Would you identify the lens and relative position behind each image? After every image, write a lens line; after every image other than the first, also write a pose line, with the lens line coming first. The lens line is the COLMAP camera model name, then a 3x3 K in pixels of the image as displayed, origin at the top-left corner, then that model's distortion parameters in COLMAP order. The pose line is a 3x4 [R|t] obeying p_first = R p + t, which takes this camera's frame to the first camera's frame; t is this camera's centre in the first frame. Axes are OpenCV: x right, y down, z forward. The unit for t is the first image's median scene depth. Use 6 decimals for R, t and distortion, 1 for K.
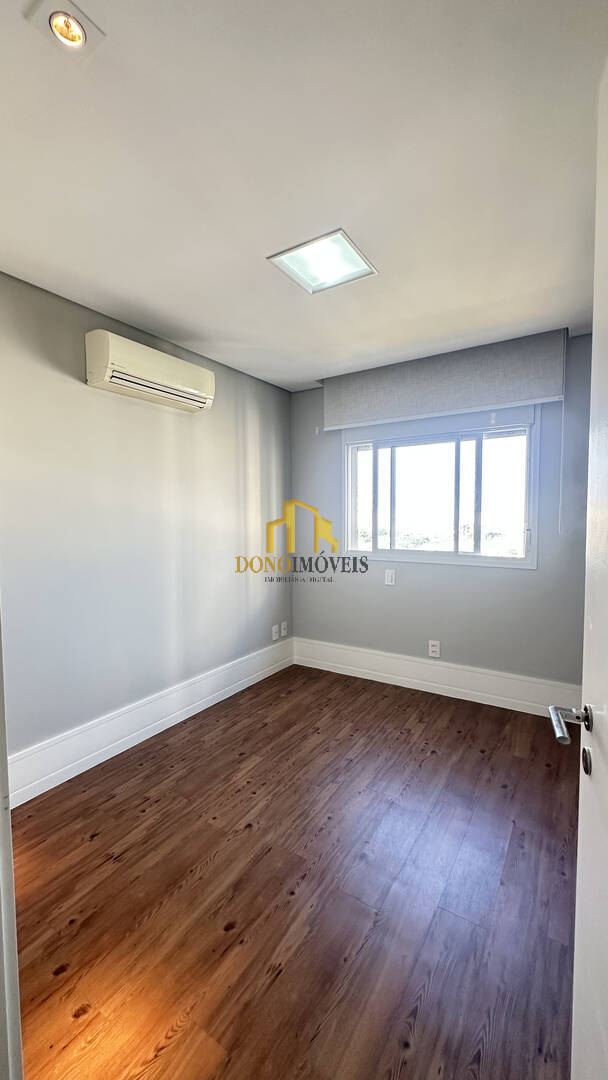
lens RADIAL K [[431.8, 0, 305.2], [0, 431.8, 538.8], [0, 0, 1]] dist [-0.002822, 0.000533]
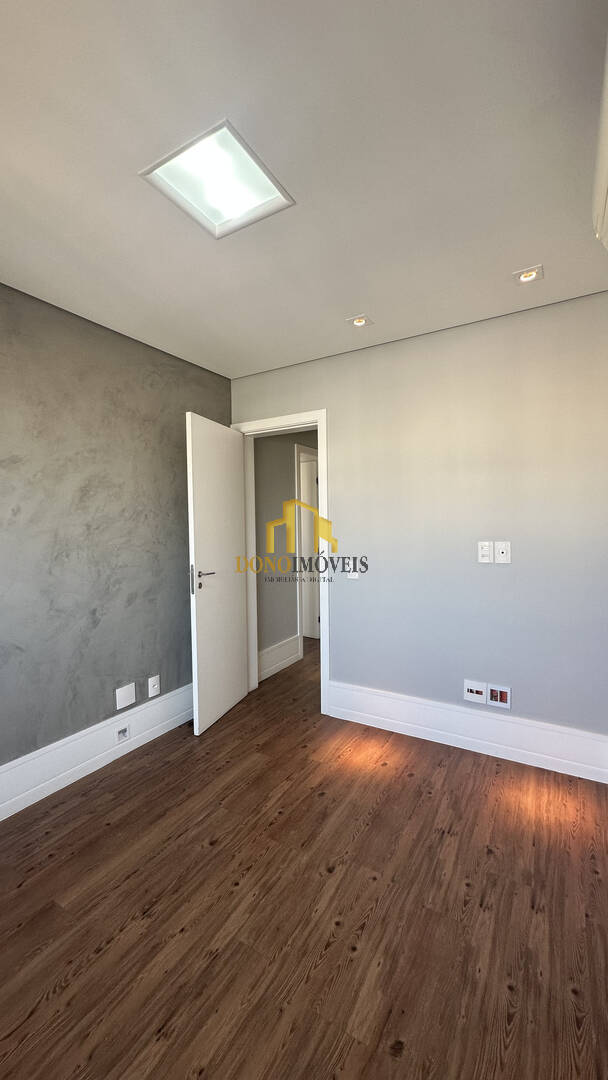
lens RADIAL K [[431.8, 0, 305.2], [0, 431.8, 538.8], [0, 0, 1]] dist [-0.002822, 0.000533]
pose [[-0.999048, 0.020950, -0.038273, -0.060766], [0.017467, 0.995861, 0.089194, -0.088693], [0.039983, 0.088440, -0.995279, 1.844524]]
